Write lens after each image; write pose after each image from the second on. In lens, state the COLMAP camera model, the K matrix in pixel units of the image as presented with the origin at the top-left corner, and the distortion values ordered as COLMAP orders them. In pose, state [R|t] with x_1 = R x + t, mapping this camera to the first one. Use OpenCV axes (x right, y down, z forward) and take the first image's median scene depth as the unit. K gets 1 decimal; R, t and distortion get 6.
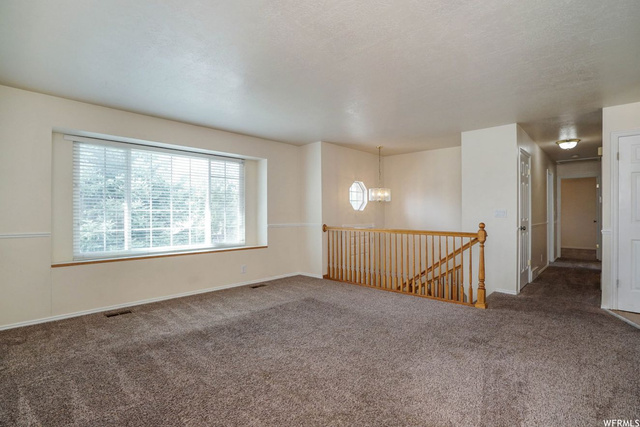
lens RADIAL K [[308.4, 0, 316.9], [0, 308.4, 216.4], [0, 0, 1]] dist [-0.029621, 0.001498]
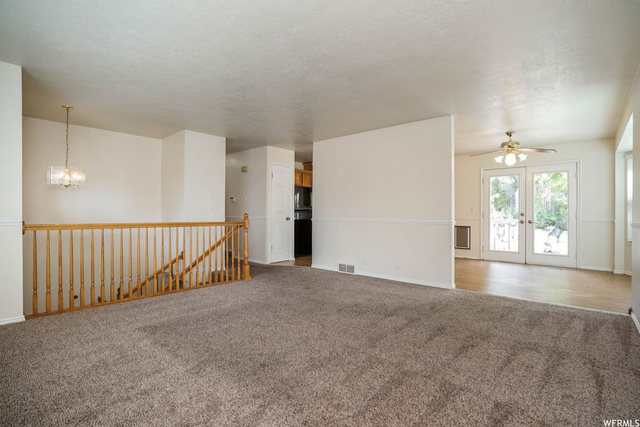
lens RADIAL K [[308.4, 0, 314.7], [0, 308.4, 212.3], [0, 0, 1]] dist [-0.029621, 0.001498]
pose [[-0.022577, 0.000409, 0.999745, -0.497105], [0.001571, 0.999999, -0.000374, 0.011447], [-0.999744, 0.001562, -0.022577, 0.476350]]
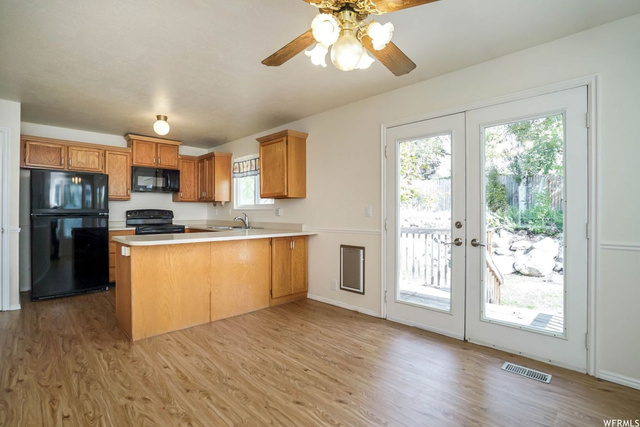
lens RADIAL K [[308.4, 0, 318.0], [0, 308.4, 213.0], [0, 0, 1]] dist [-0.029621, 0.001498]
pose [[0.026914, -0.001710, 0.999636, -0.193710], [0.005412, 0.999984, 0.001565, 0.005724], [-0.999623, 0.005368, 0.026923, 0.189758]]
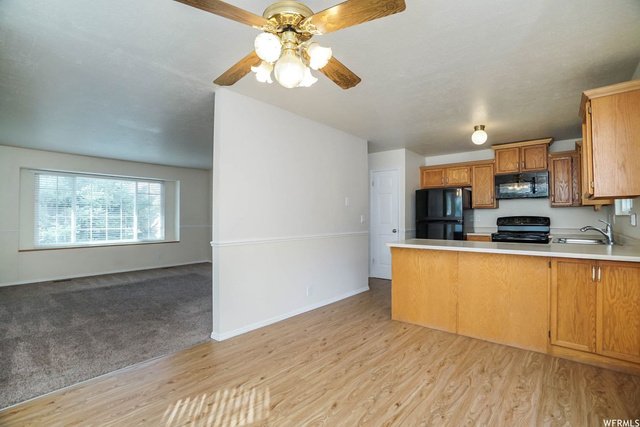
lens RADIAL K [[308.4, 0, 339.6], [0, 308.4, 215.2], [0, 0, 1]] dist [-0.029621, 0.001498]
pose [[0.996886, -0.001837, 0.078838, 0.540596], [0.003109, 0.999867, -0.016020, -0.000385], [-0.078798, 0.016215, 0.996759, -0.559837]]
